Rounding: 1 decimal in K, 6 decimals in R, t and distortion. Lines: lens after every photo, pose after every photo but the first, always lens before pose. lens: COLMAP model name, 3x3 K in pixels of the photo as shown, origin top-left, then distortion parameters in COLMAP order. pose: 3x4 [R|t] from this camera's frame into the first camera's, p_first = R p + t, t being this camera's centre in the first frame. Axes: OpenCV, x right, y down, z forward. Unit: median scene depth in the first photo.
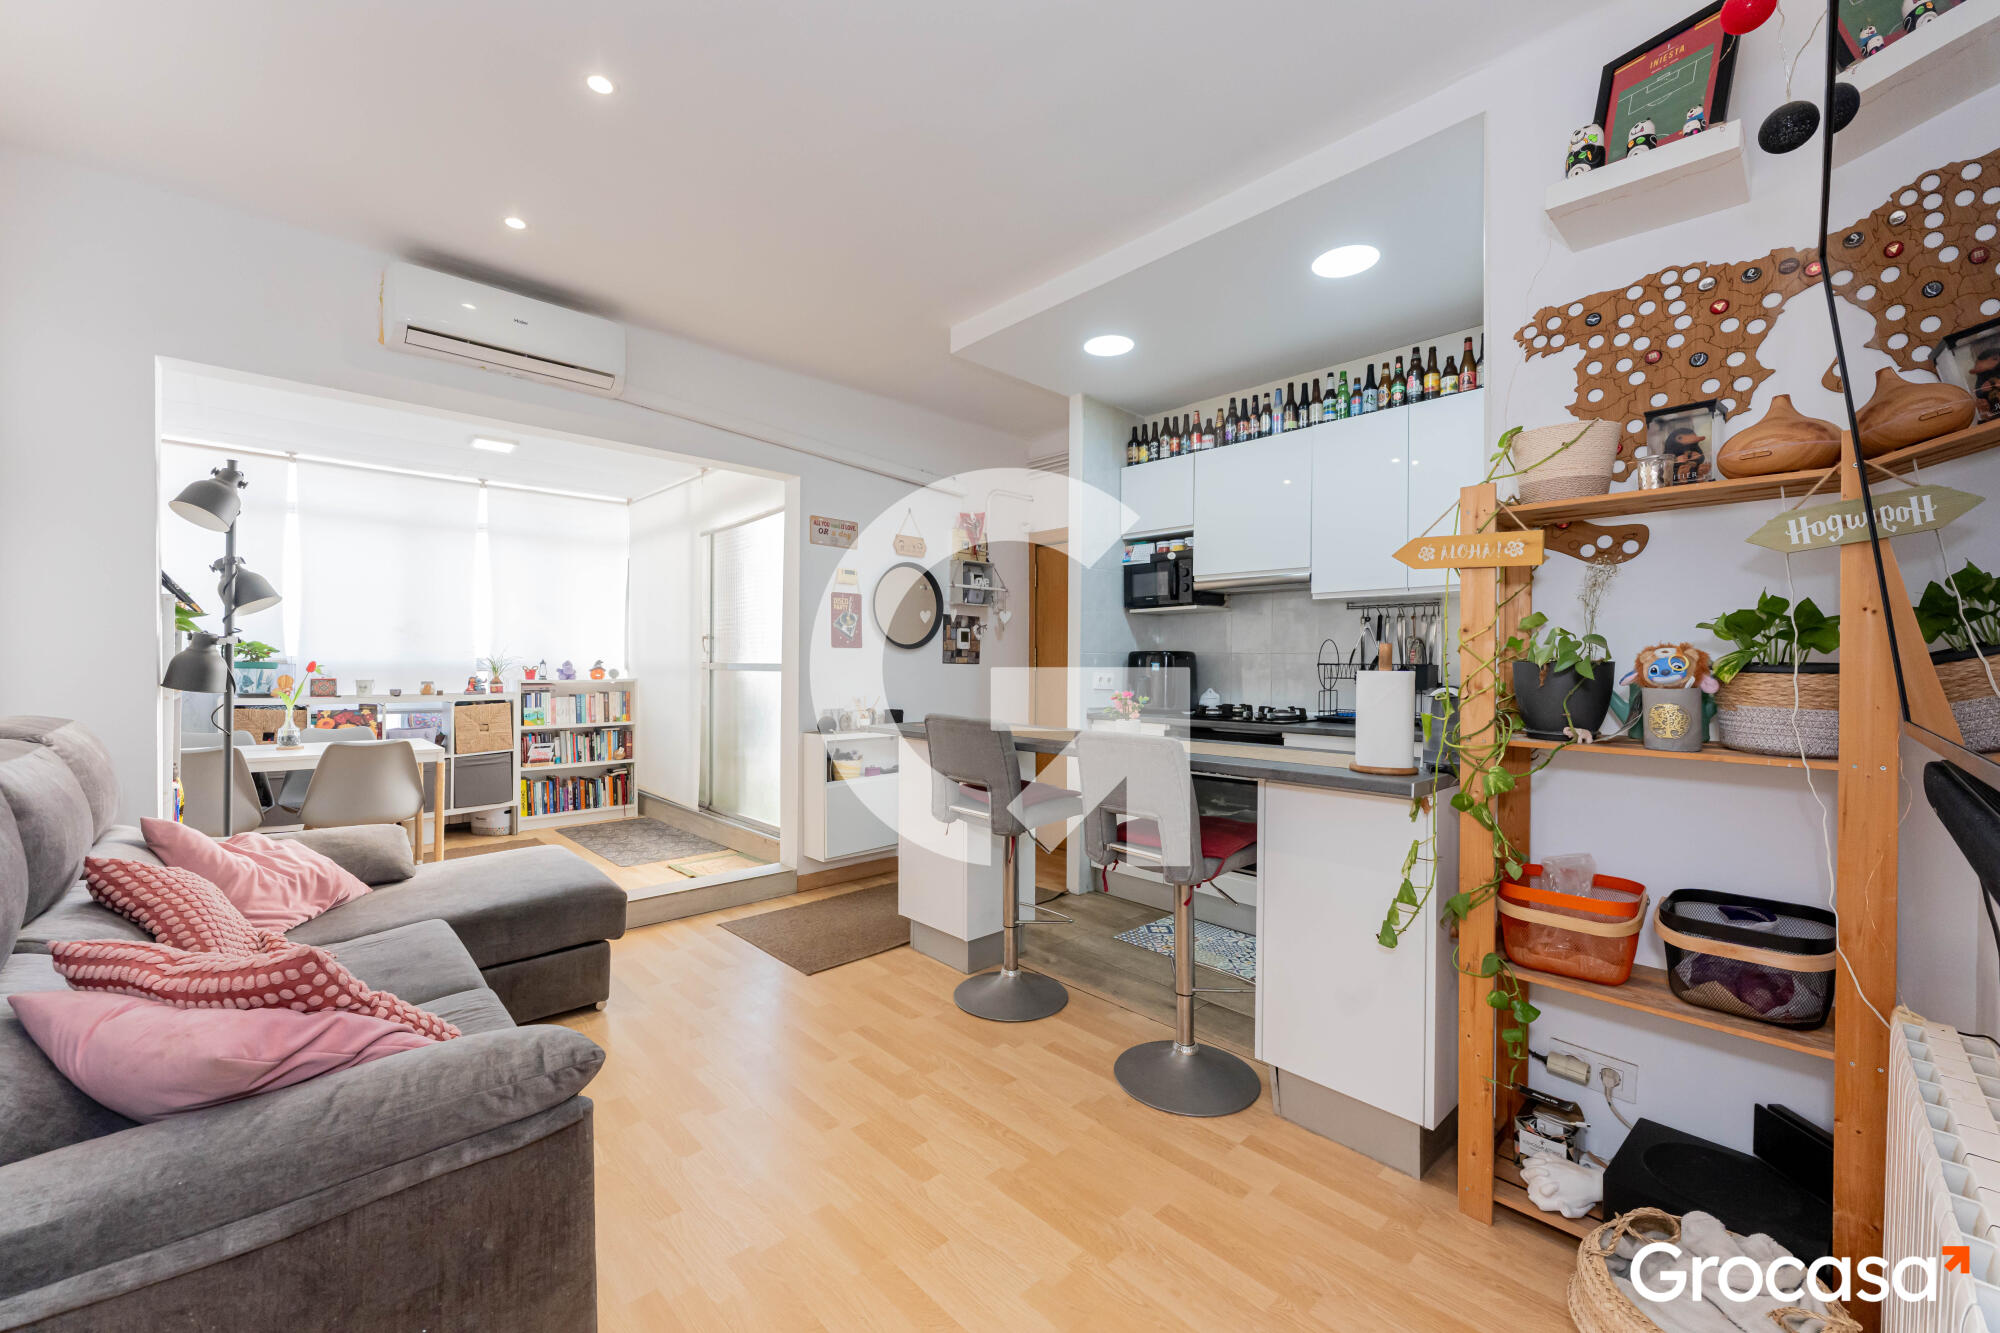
lens RADIAL K [[783.0, 0, 998.7], [0, 783.0, 669.9], [0, 0, 1]] dist [0.000151, -0.000385]
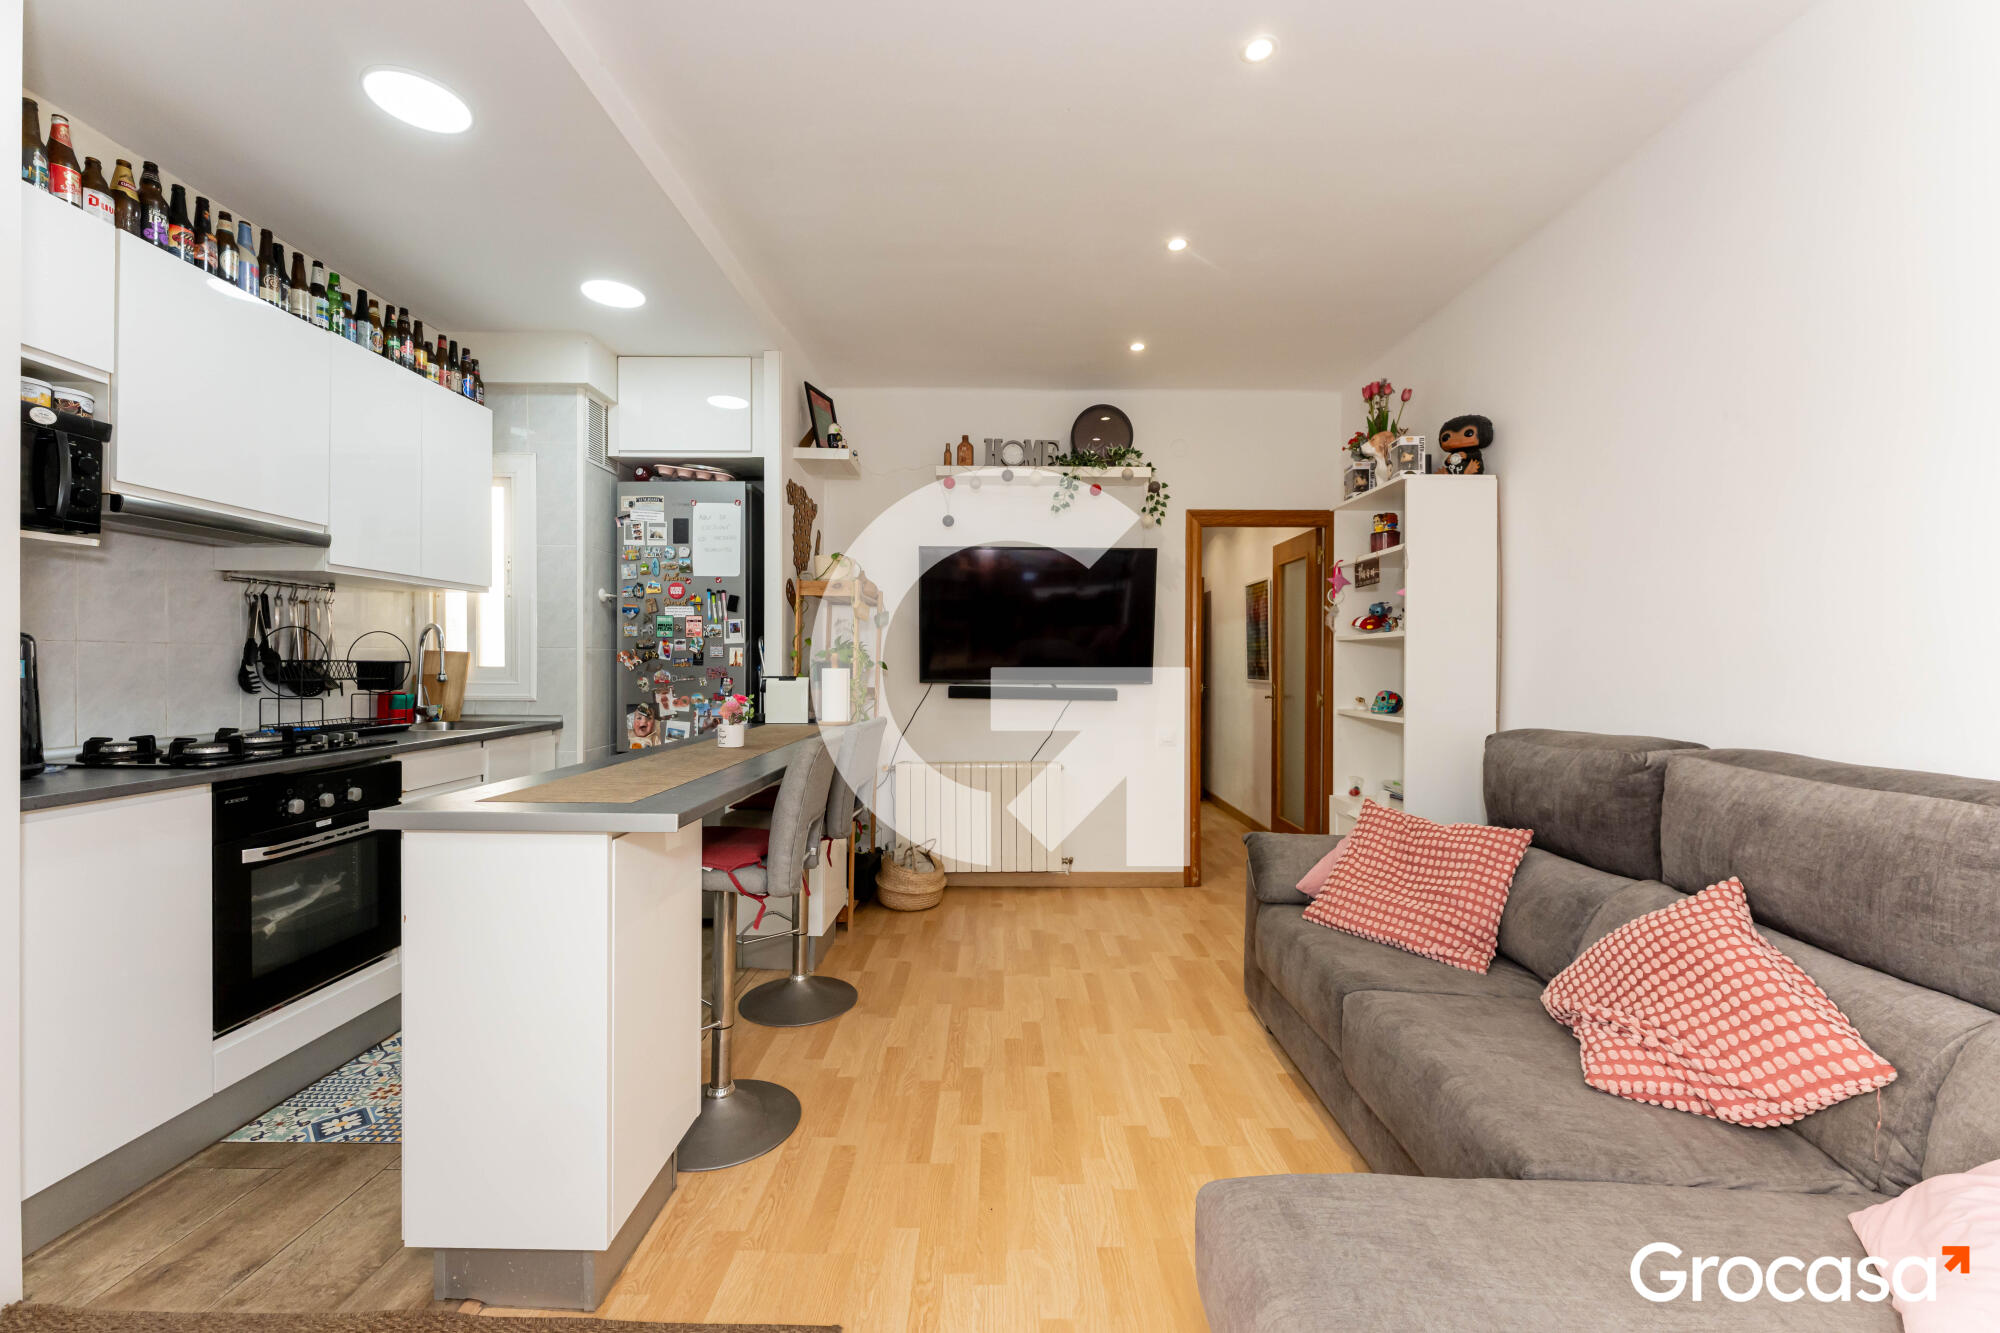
lens RADIAL K [[783.0, 0, 998.7], [0, 783.0, 669.9], [0, 0, 1]] dist [0.000151, -0.000385]
pose [[-0.722872, -0.016112, 0.690794, -0.543193], [-0.004390, 0.999815, 0.018725, -0.015469], [-0.690968, 0.010503, -0.722809, 1.093742]]
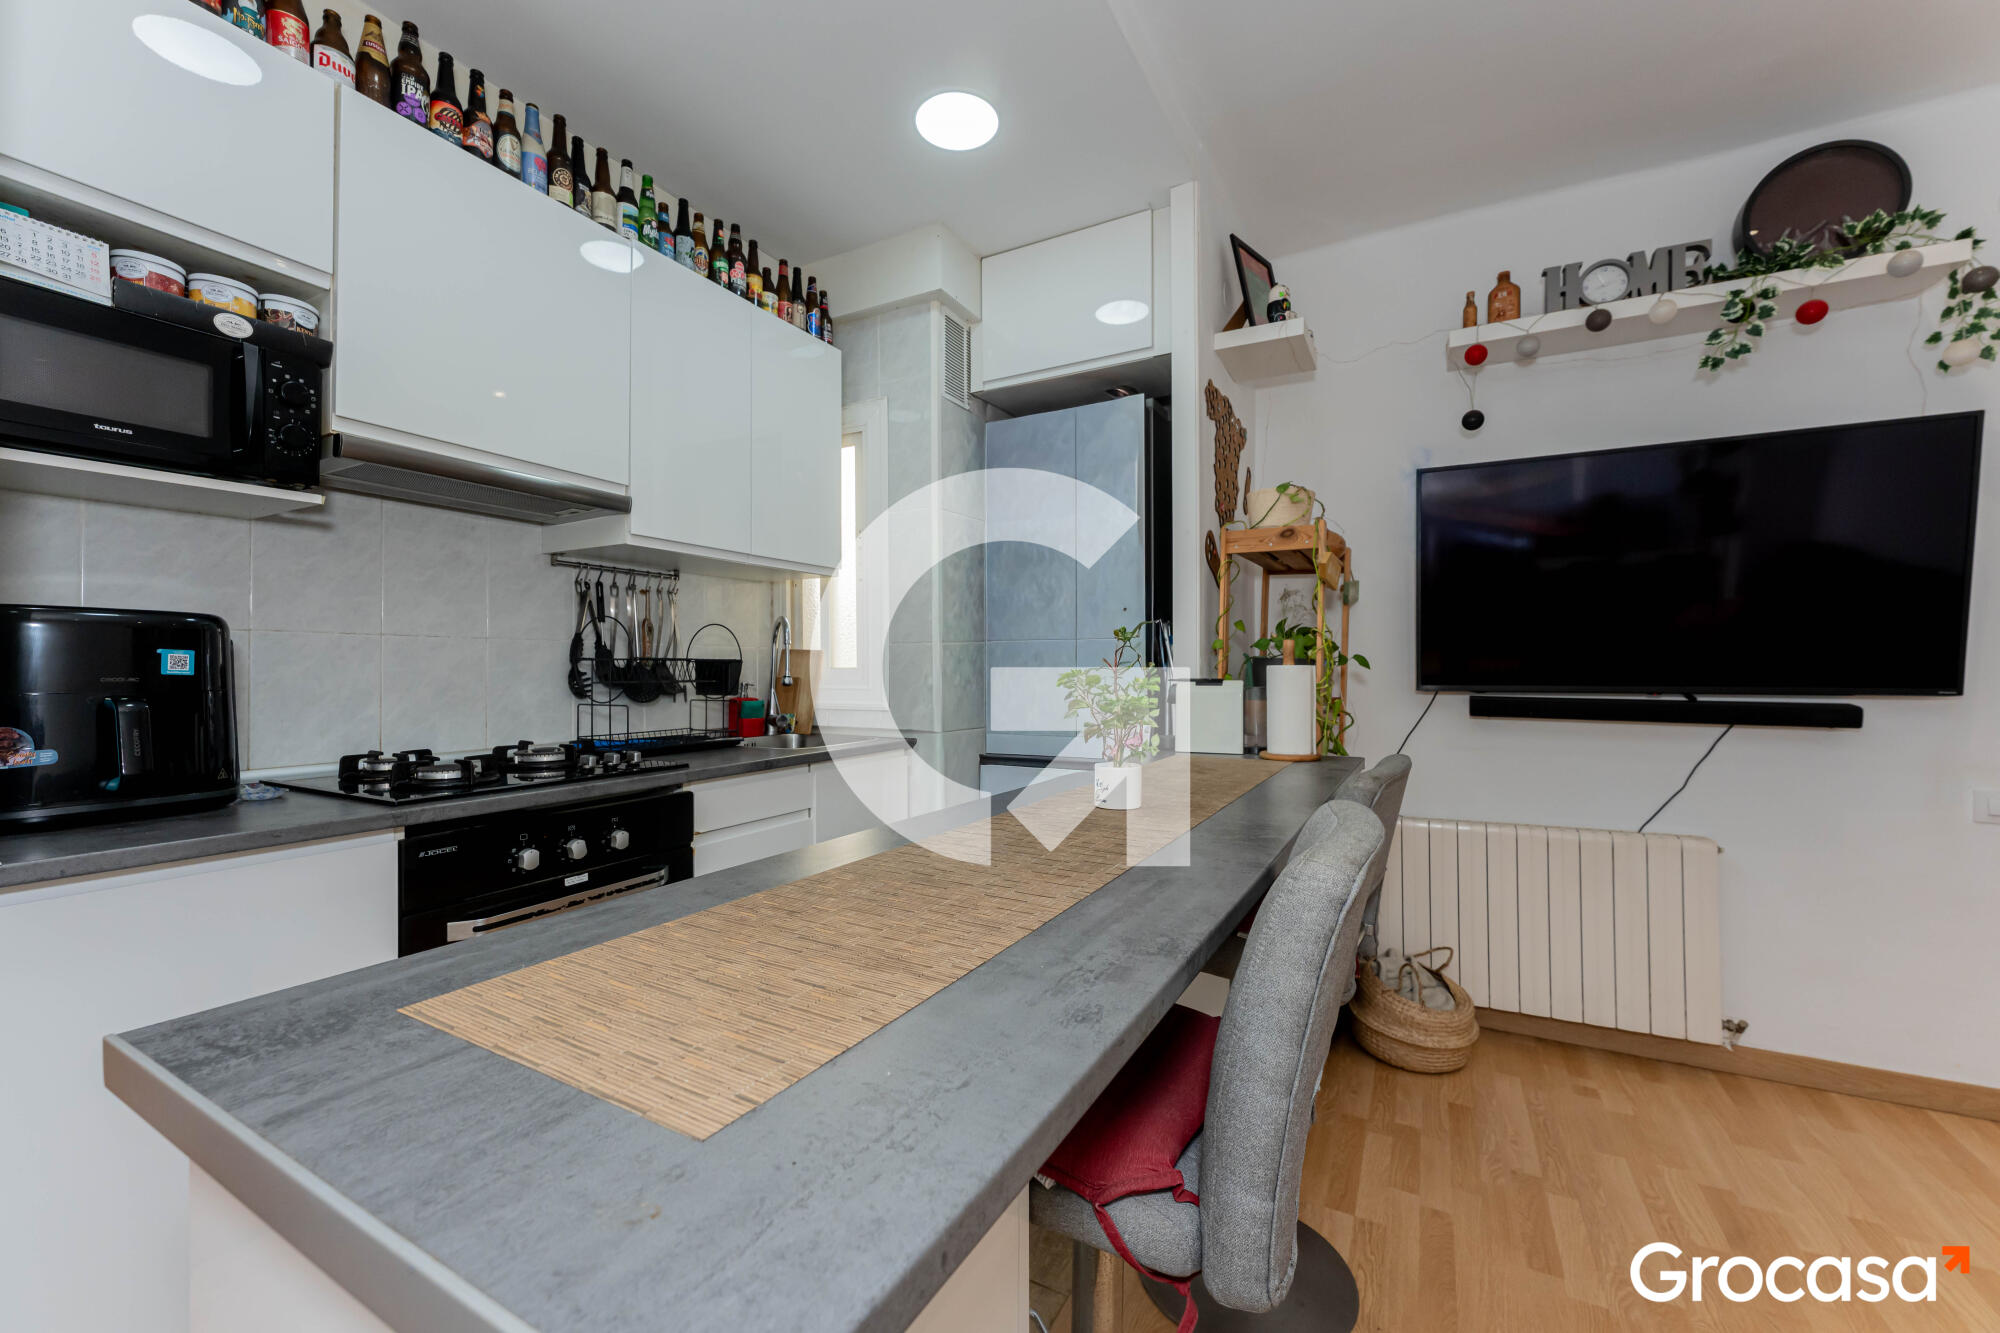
lens RADIAL K [[783.0, 0, 998.7], [0, 783.0, 669.9], [0, 0, 1]] dist [0.000151, -0.000385]
pose [[-0.301419, -0.004122, 0.953483, -0.218671], [0.007747, 0.999947, 0.006772, -0.000498], [-0.953460, 0.009427, -0.301372, 0.915937]]
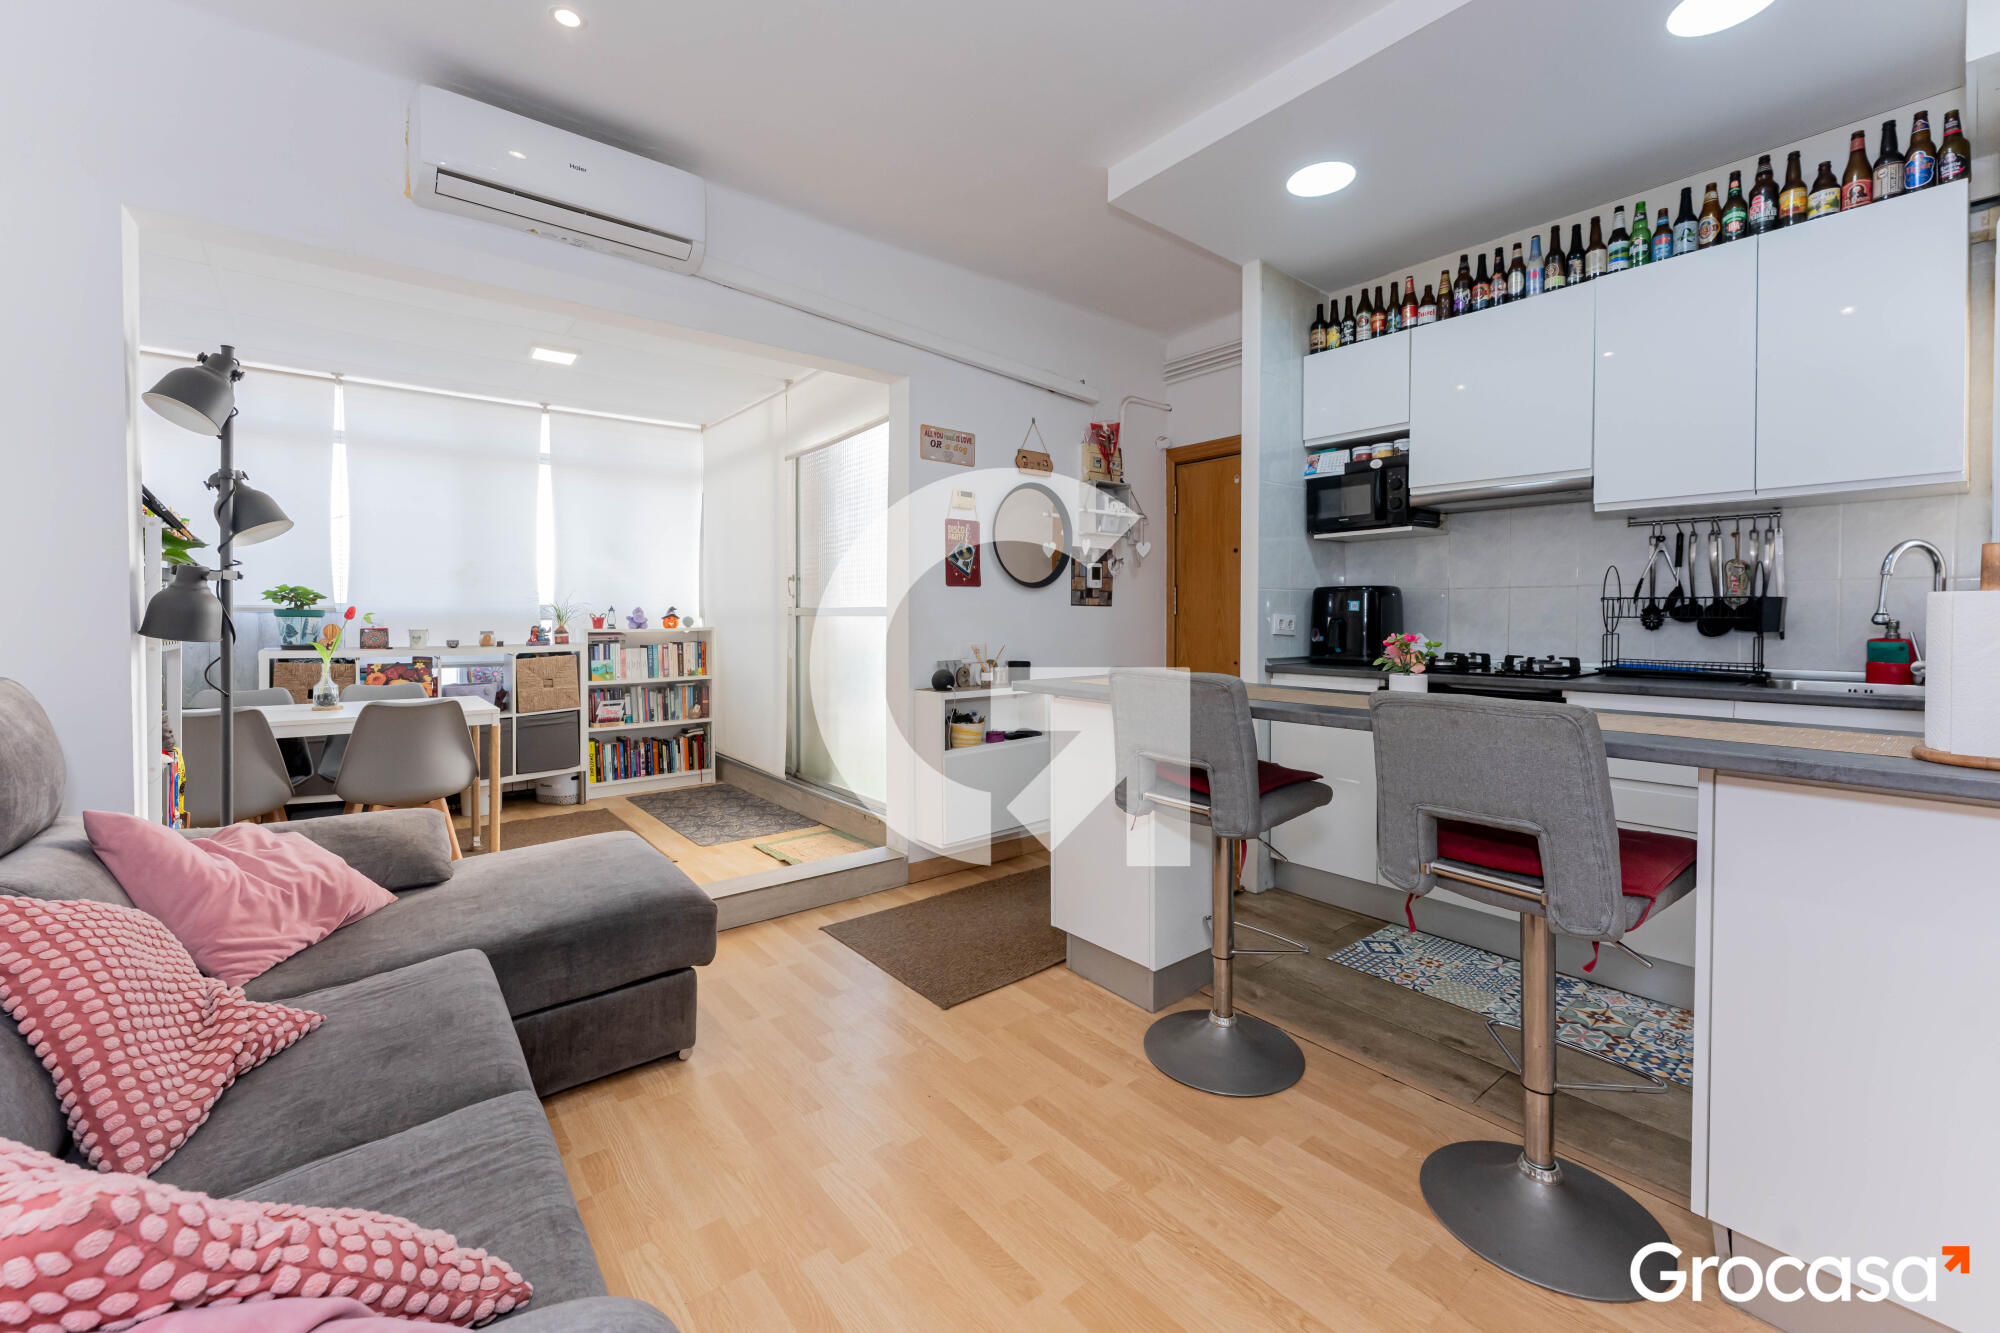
lens RADIAL K [[818.7, 0, 1001.5], [0, 818.7, 622.9], [0, 0, 1]] dist [-0.000232, -0.000482]
pose [[0.996355, -0.006964, -0.085019, -0.097339], [0.007265, 0.999968, 0.003235, 0.009190], [0.084993, -0.003841, 0.996374, 0.174596]]
